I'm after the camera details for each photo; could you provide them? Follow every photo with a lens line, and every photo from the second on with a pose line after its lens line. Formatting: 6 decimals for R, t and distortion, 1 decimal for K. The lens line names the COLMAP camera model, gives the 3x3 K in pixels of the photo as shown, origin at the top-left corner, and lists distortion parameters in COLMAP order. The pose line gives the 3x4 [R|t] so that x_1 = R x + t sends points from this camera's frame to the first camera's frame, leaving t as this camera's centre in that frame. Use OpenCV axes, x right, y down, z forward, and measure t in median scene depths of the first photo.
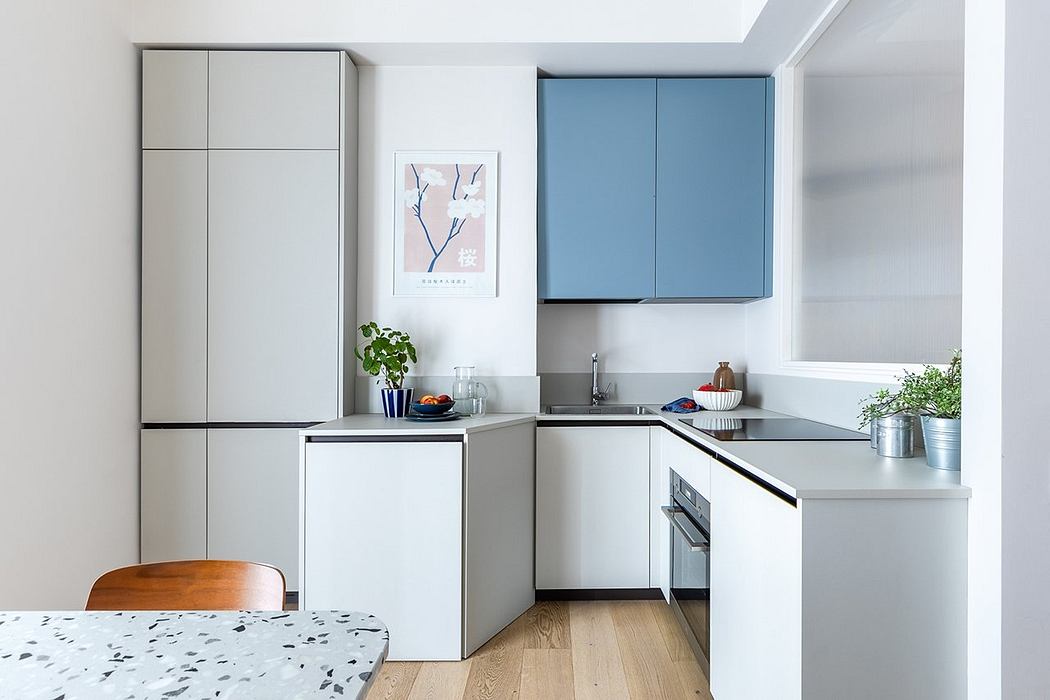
lens RADIAL K [[478.4, 0, 525.0], [0, 478.4, 350.0], [0, 0, 1]] dist [-0.000676, -0.000005]
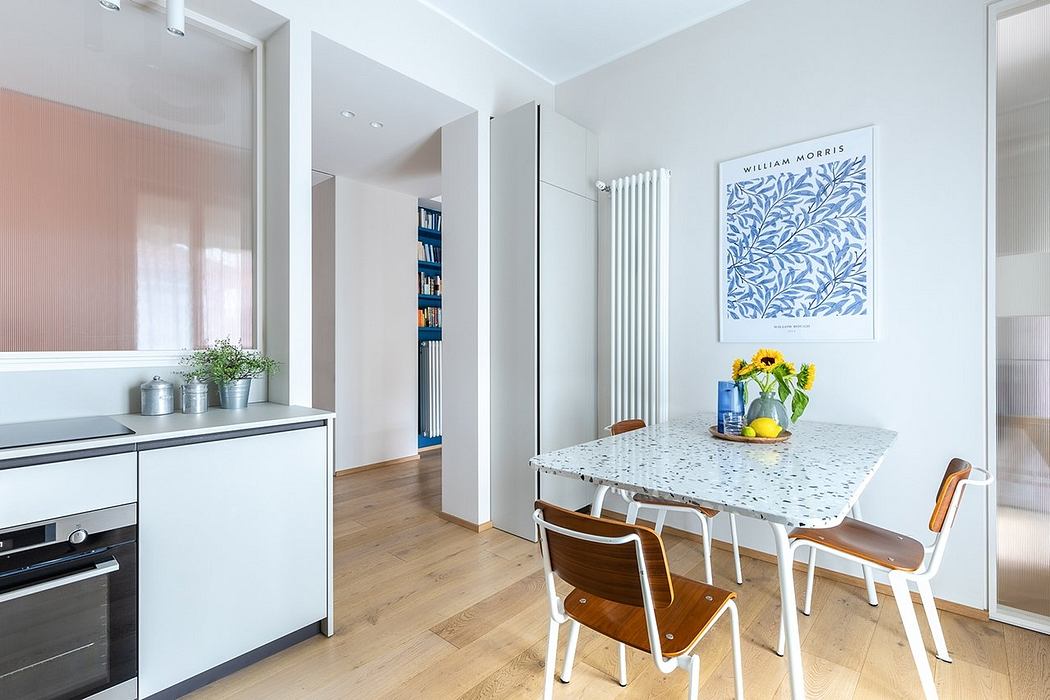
lens RADIAL K [[478.4, 0, 525.0], [0, 478.4, 350.0], [0, 0, 1]] dist [-0.000676, -0.000005]
pose [[-0.742334, -0.006239, 0.670002, -1.062261], [-0.002636, 0.999976, 0.006390, 0.022244], [-0.670025, 0.002977, -0.742332, 1.593081]]
